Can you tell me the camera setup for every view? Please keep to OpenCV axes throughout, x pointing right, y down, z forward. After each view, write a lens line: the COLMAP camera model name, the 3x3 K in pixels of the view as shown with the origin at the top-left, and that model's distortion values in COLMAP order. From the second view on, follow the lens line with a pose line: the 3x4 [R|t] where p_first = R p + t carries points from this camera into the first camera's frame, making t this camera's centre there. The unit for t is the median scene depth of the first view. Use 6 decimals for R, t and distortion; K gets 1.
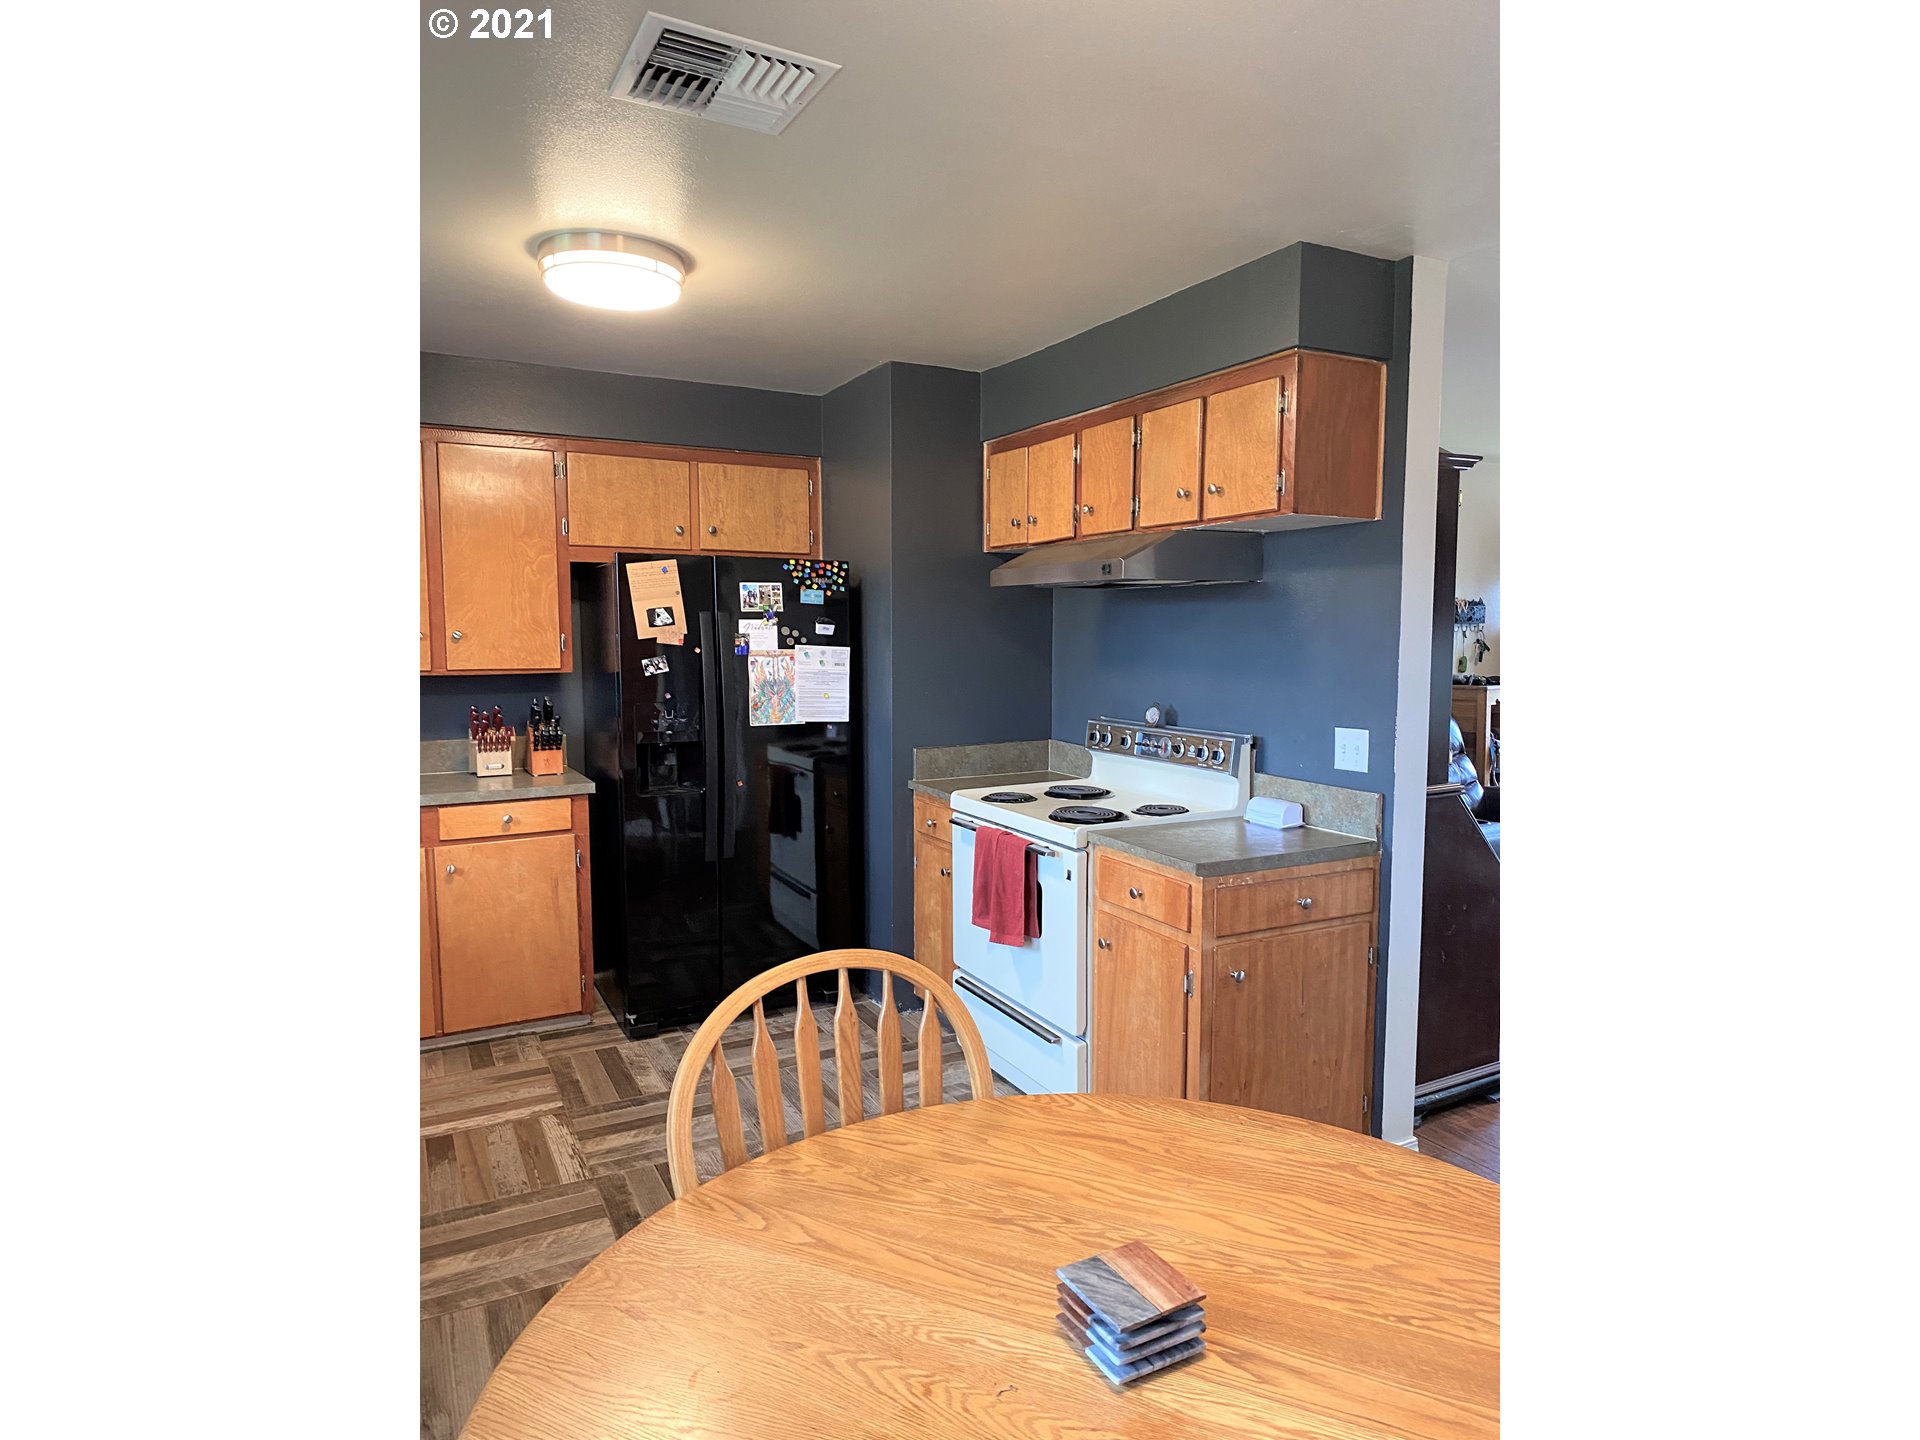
lens RADIAL K [[1074.1, 0, 966.3], [0, 1074.1, 729.7], [0, 0, 1]] dist [0.017610, -0.001623]
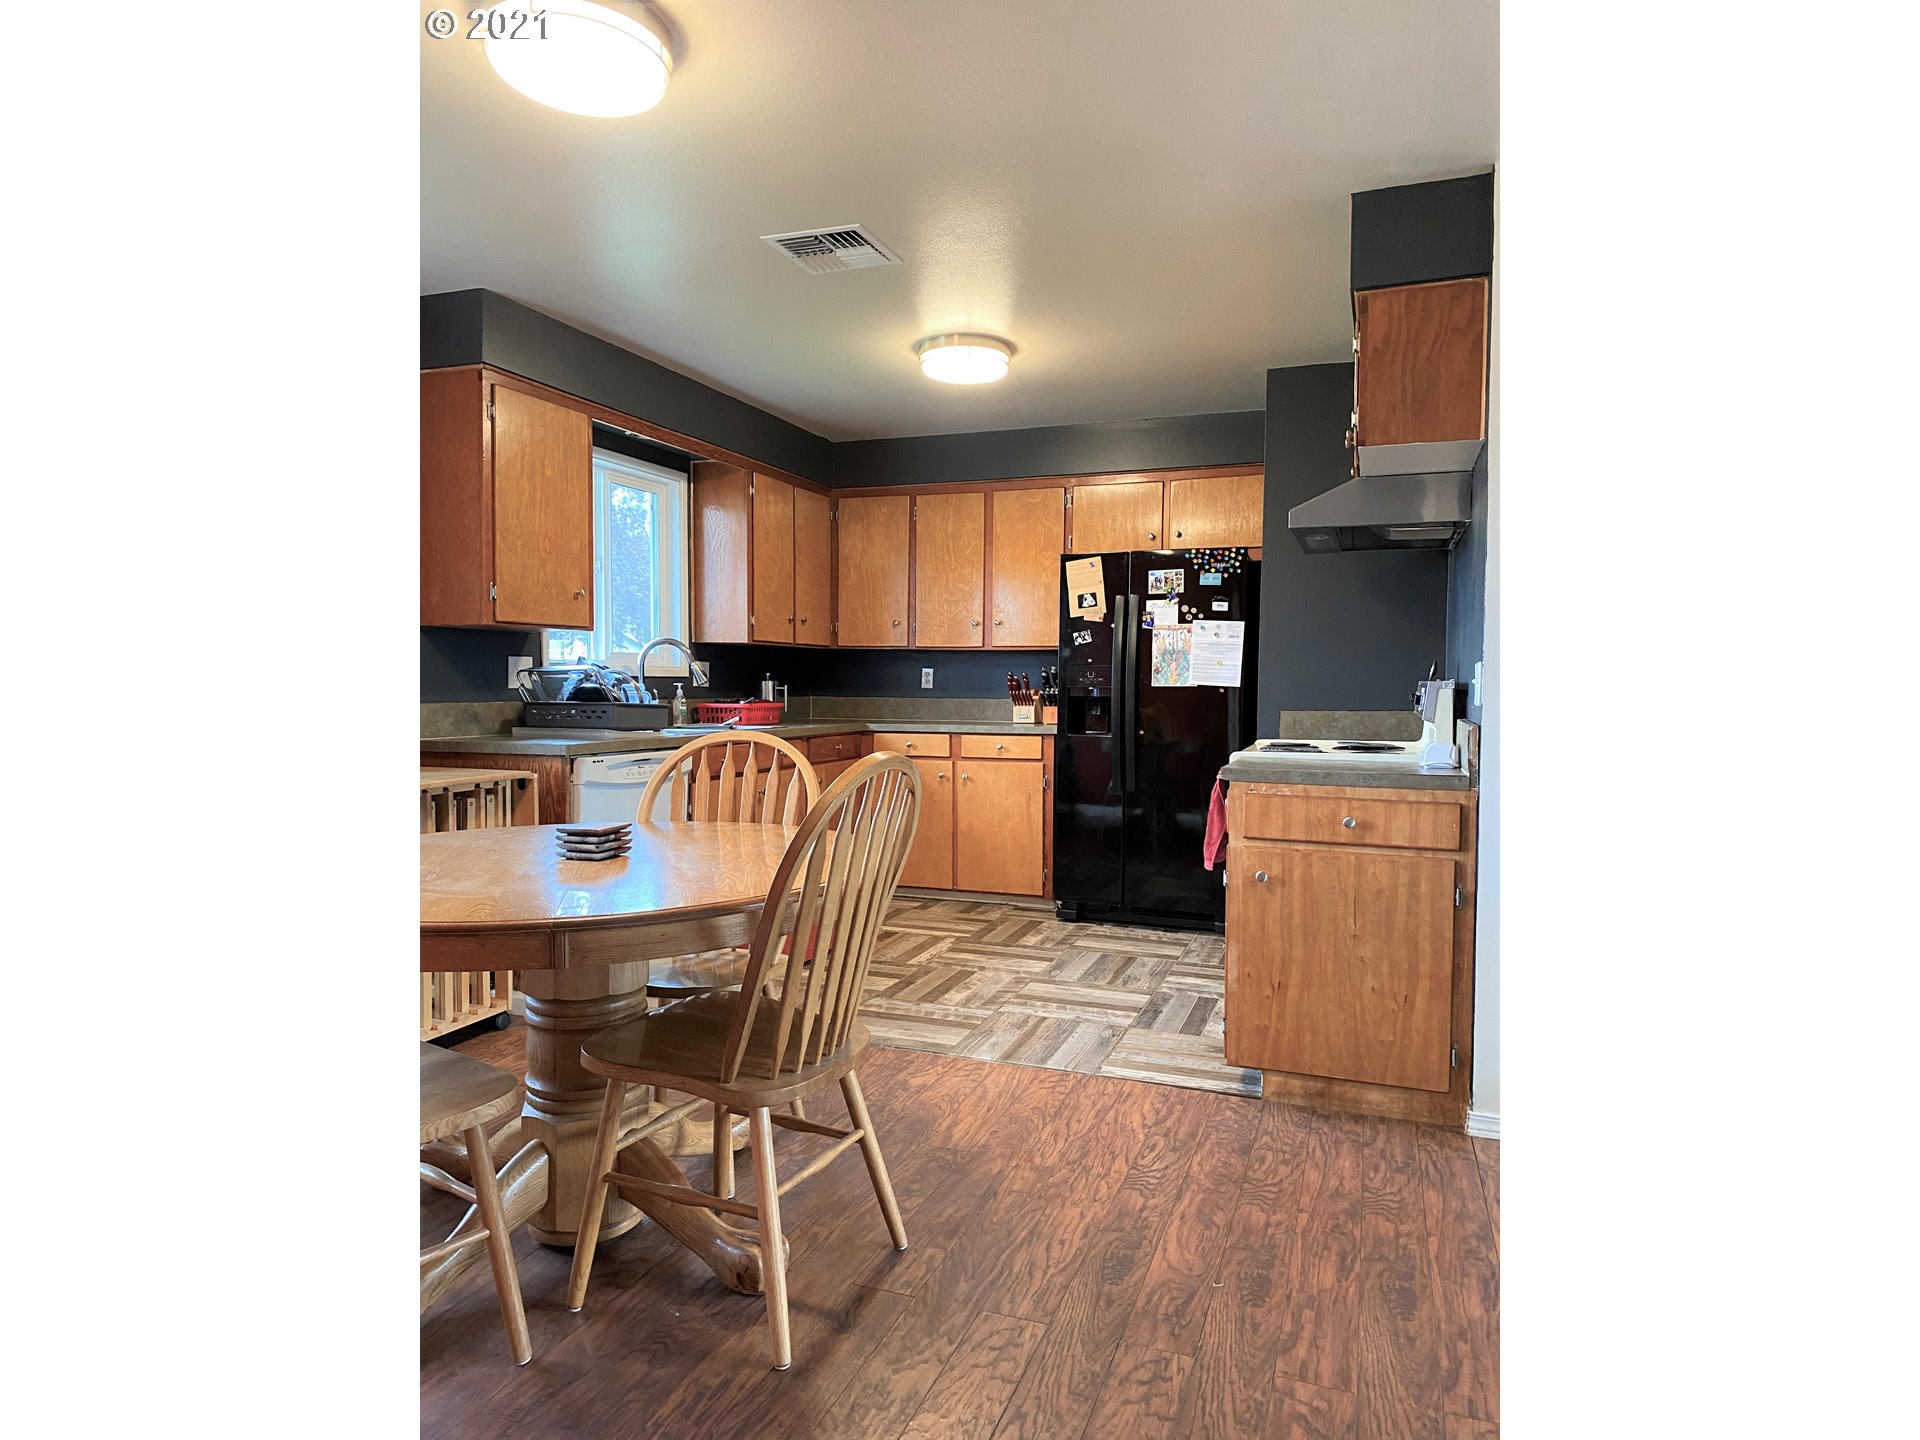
lens RADIAL K [[1074.1, 0, 966.3], [0, 1074.1, 729.7], [0, 0, 1]] dist [0.017610, -0.001623]
pose [[0.658271, 0.036397, -0.751901, 0.586144], [-0.072503, 0.997252, -0.015201, 0.080149], [0.749282, 0.064521, 0.659101, 0.031915]]
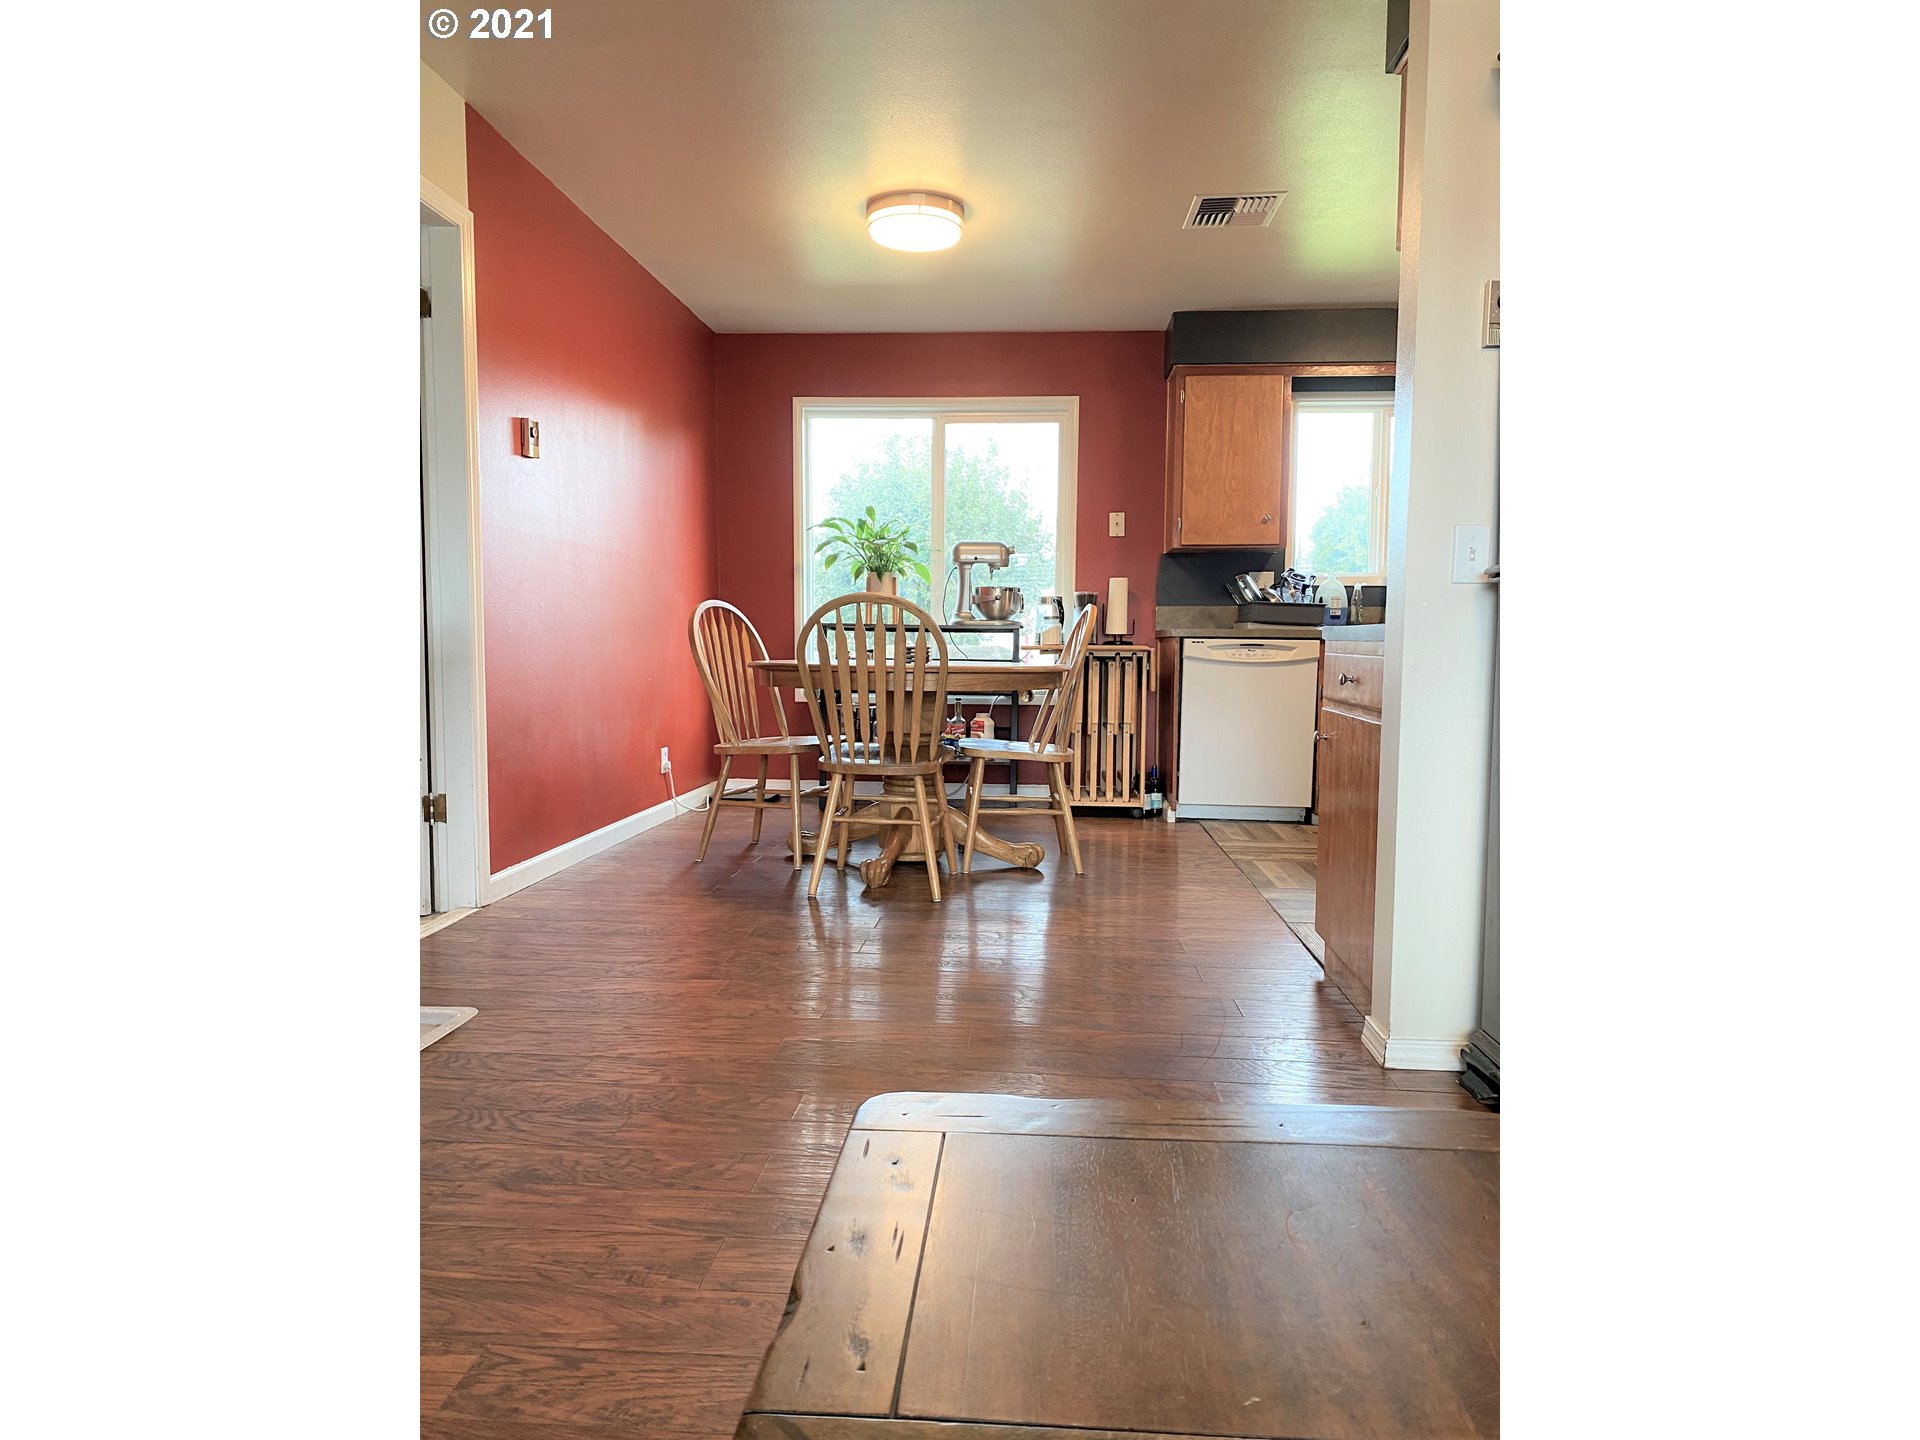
lens RADIAL K [[1074.1, 0, 966.3], [0, 1074.1, 729.7], [0, 0, 1]] dist [0.017610, -0.001623]
pose [[-0.541377, 0.061669, -0.838516, 0.885622], [-0.082474, 0.988602, 0.125956, 0.081918], [0.836725, 0.137345, -0.530120, 0.855783]]
